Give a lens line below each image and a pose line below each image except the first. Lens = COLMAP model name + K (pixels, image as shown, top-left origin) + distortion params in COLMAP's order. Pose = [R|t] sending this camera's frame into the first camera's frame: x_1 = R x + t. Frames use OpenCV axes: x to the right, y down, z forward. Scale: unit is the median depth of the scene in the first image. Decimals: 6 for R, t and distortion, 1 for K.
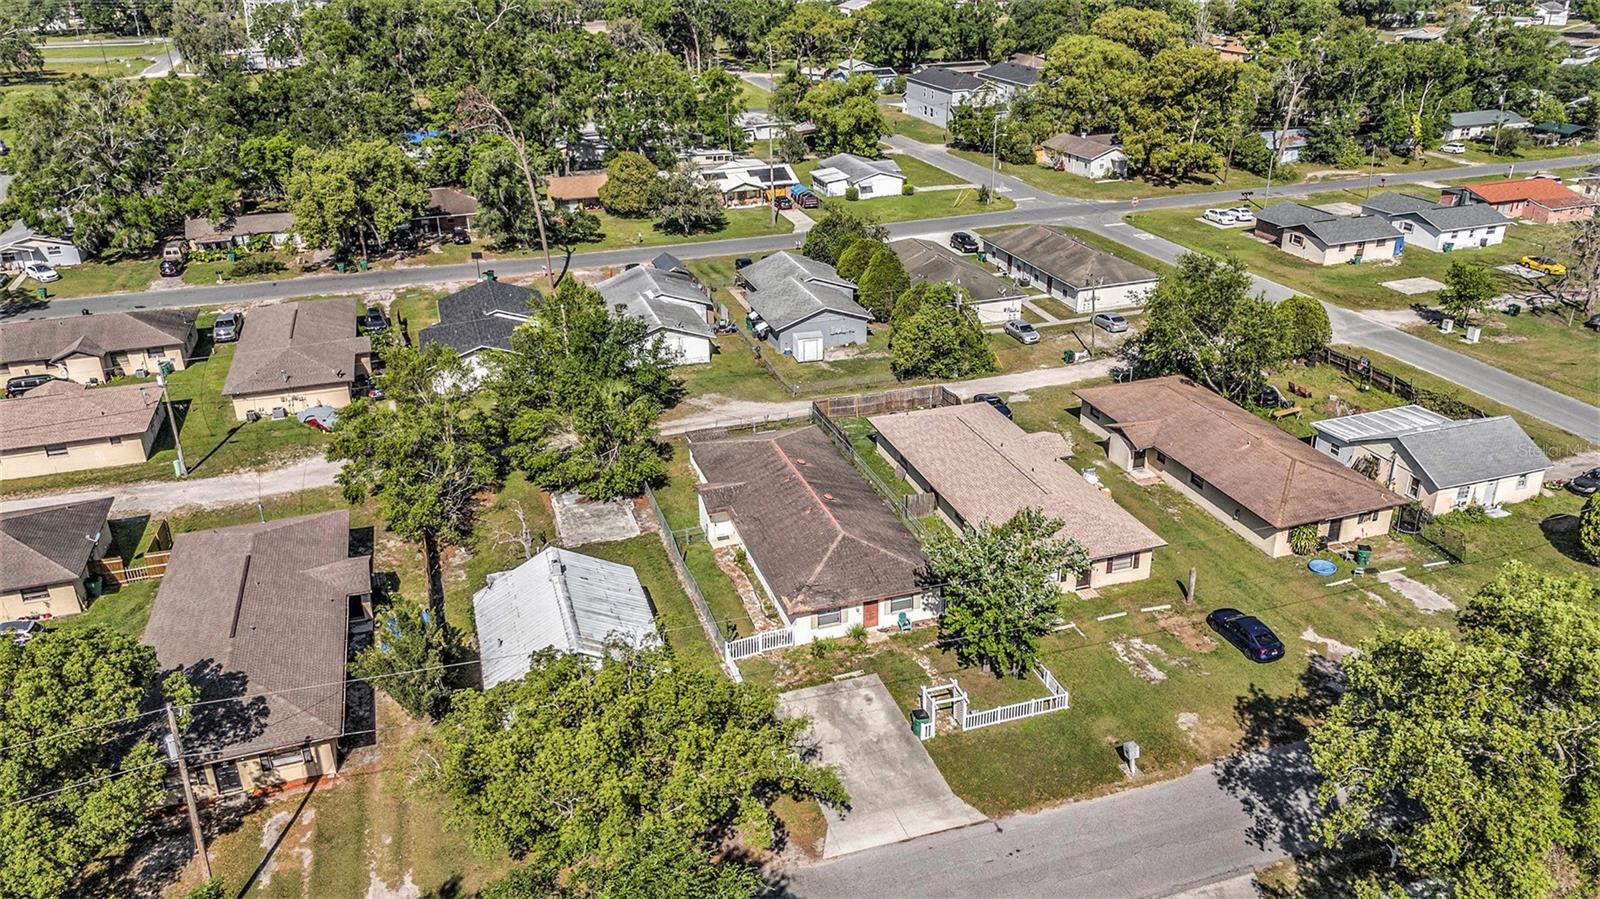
lens RADIAL K [[1165.6, 0, 804.0], [0, 1165.6, 446.1], [0, 0, 1]] dist [0.096760, -0.113091]
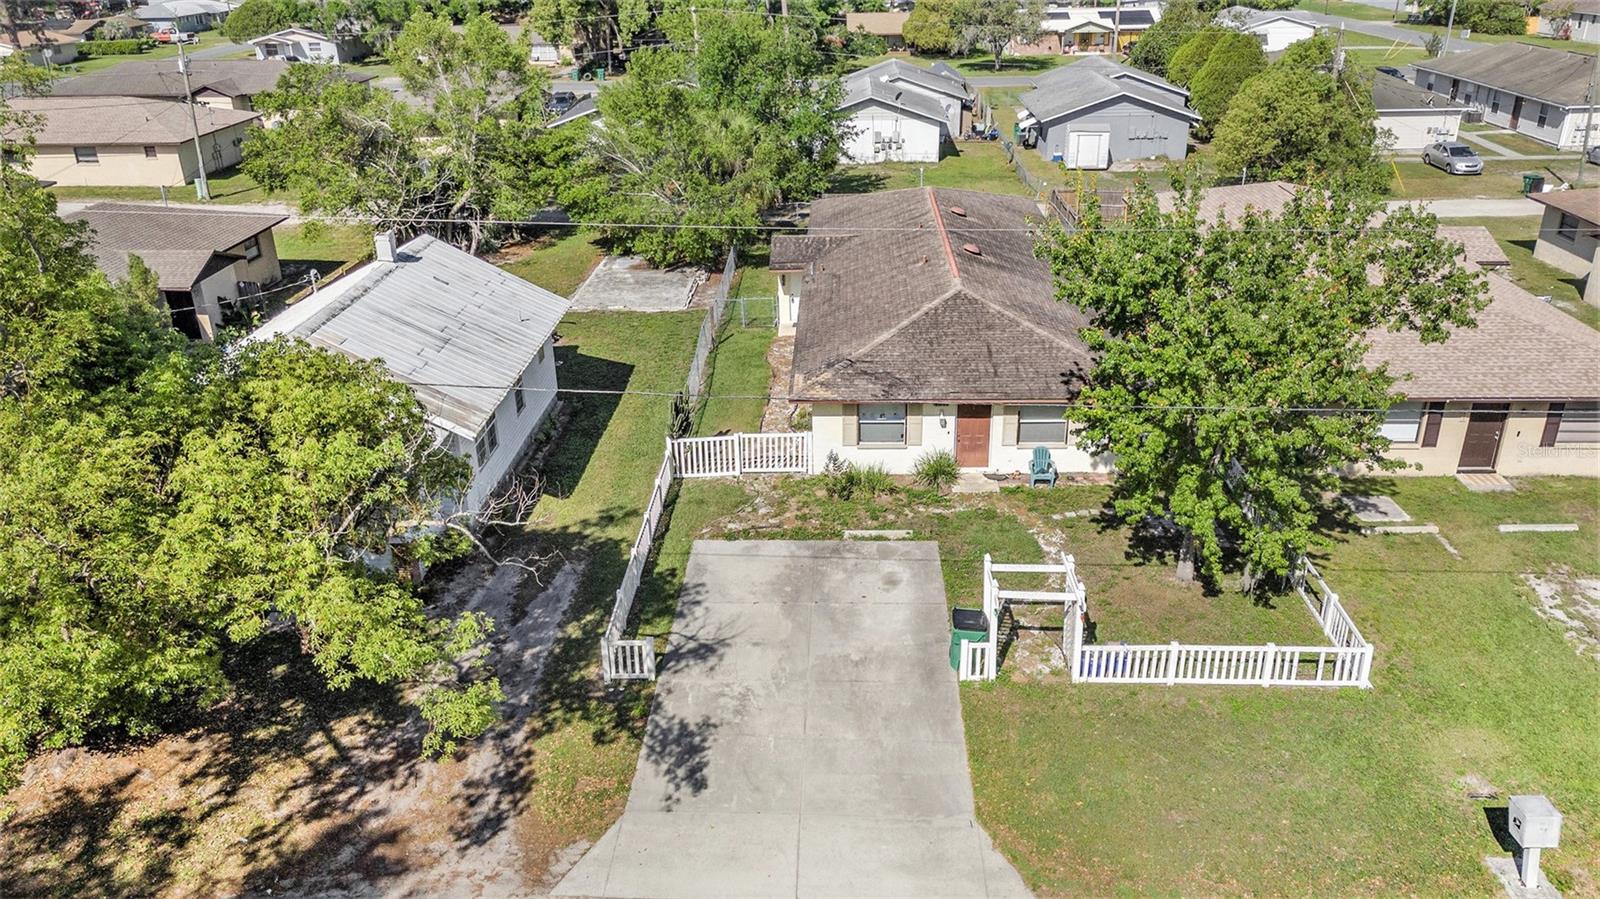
lens RADIAL K [[1165.6, 0, 804.0], [0, 1165.6, 446.1], [0, 0, 1]] dist [0.096760, -0.113091]
pose [[0.937501, 0.139482, -0.318804, 0.112510], [-0.138728, 0.990010, 0.025190, 0.110014], [0.319133, 0.020612, 0.947486, 0.389291]]
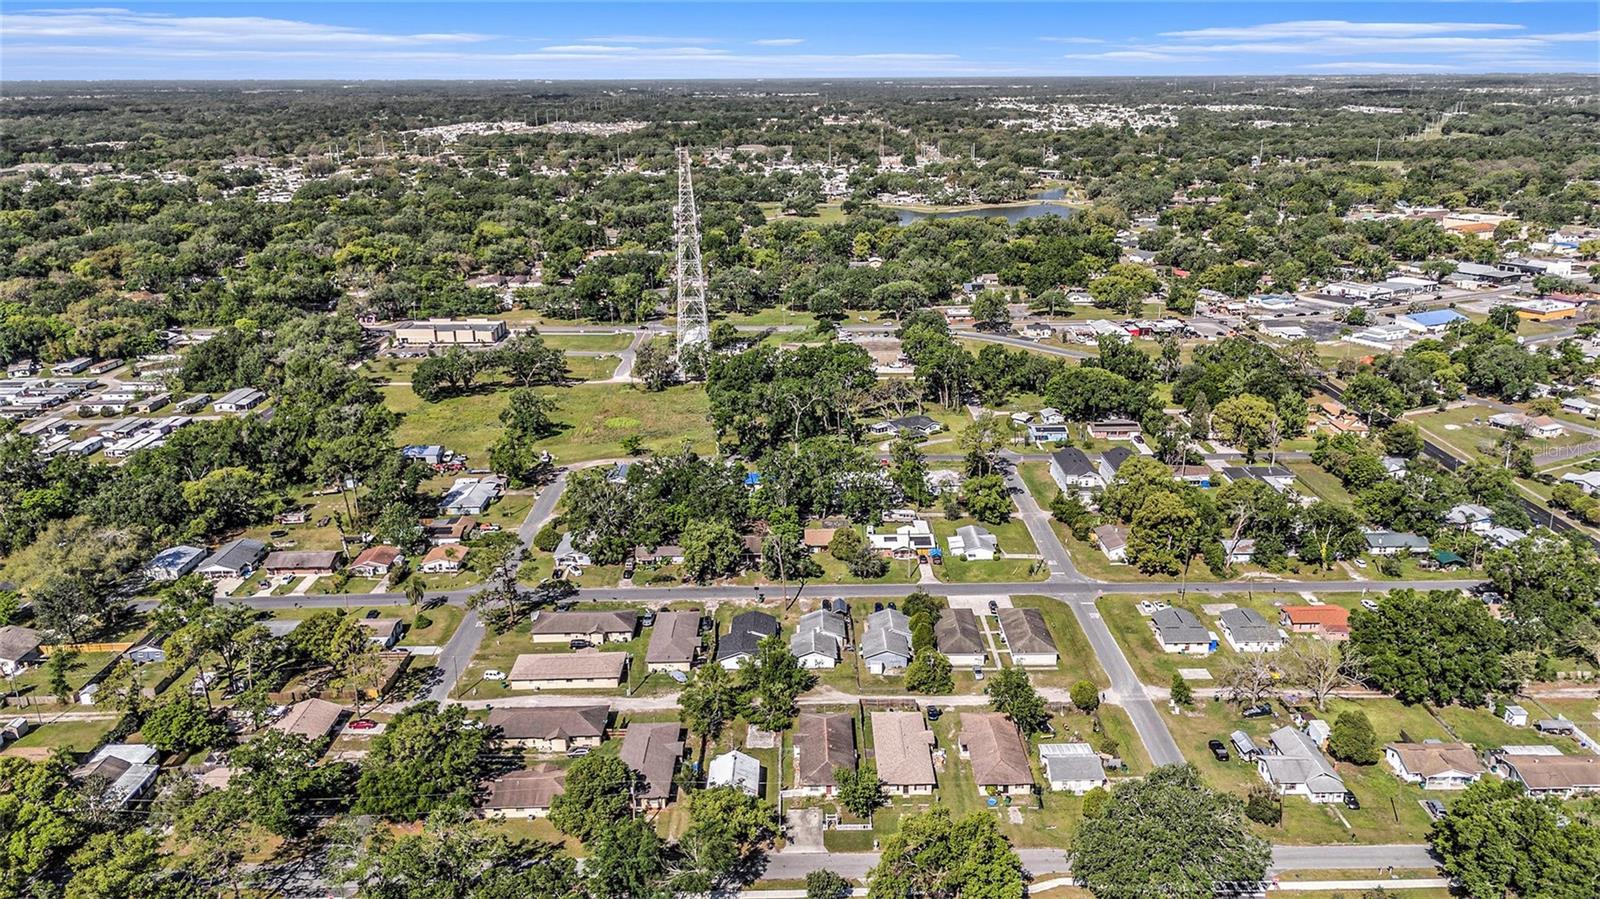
lens RADIAL K [[1165.6, 0, 804.0], [0, 1165.6, 446.1], [0, 0, 1]] dist [0.096760, -0.113091]
pose [[0.950995, 0.089286, -0.296034, 0.633674], [-0.124352, 0.987003, -0.101787, -0.326698], [0.283098, 0.133612, 0.949739, -1.589628]]
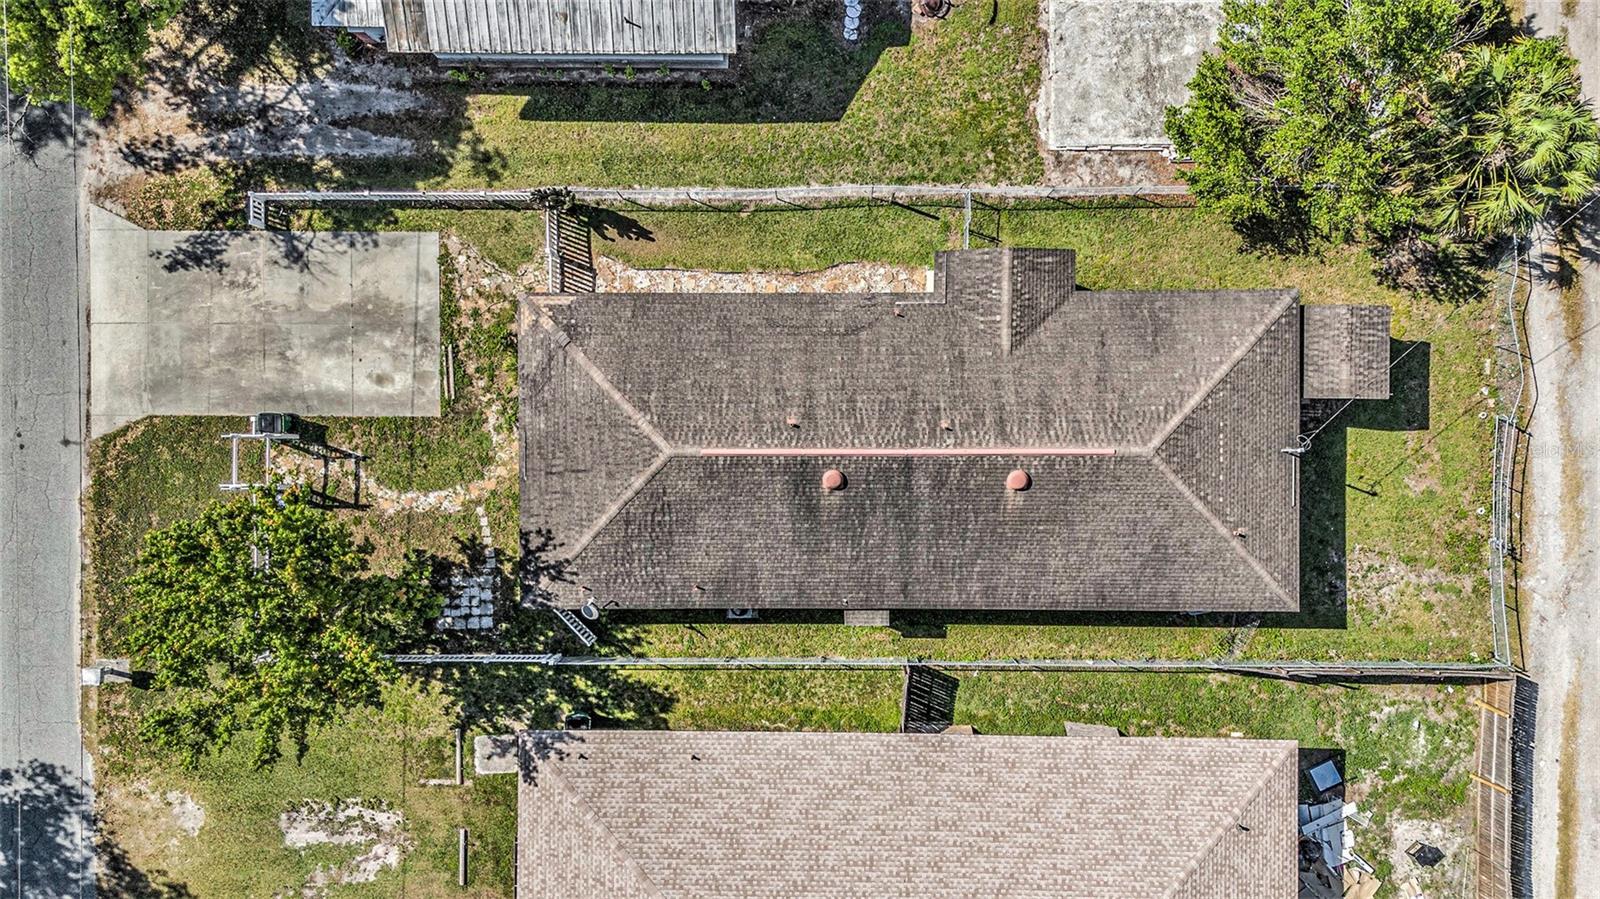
lens RADIAL K [[1165.6, 0, 804.0], [0, 1165.6, 446.1], [0, 0, 1]] dist [0.096760, -0.113091]
pose [[-0.315316, 0.948432, 0.032436, -0.003394], [-0.378722, -0.157103, 0.912079, -0.330340], [0.870141, 0.275308, 0.408730, 0.661933]]
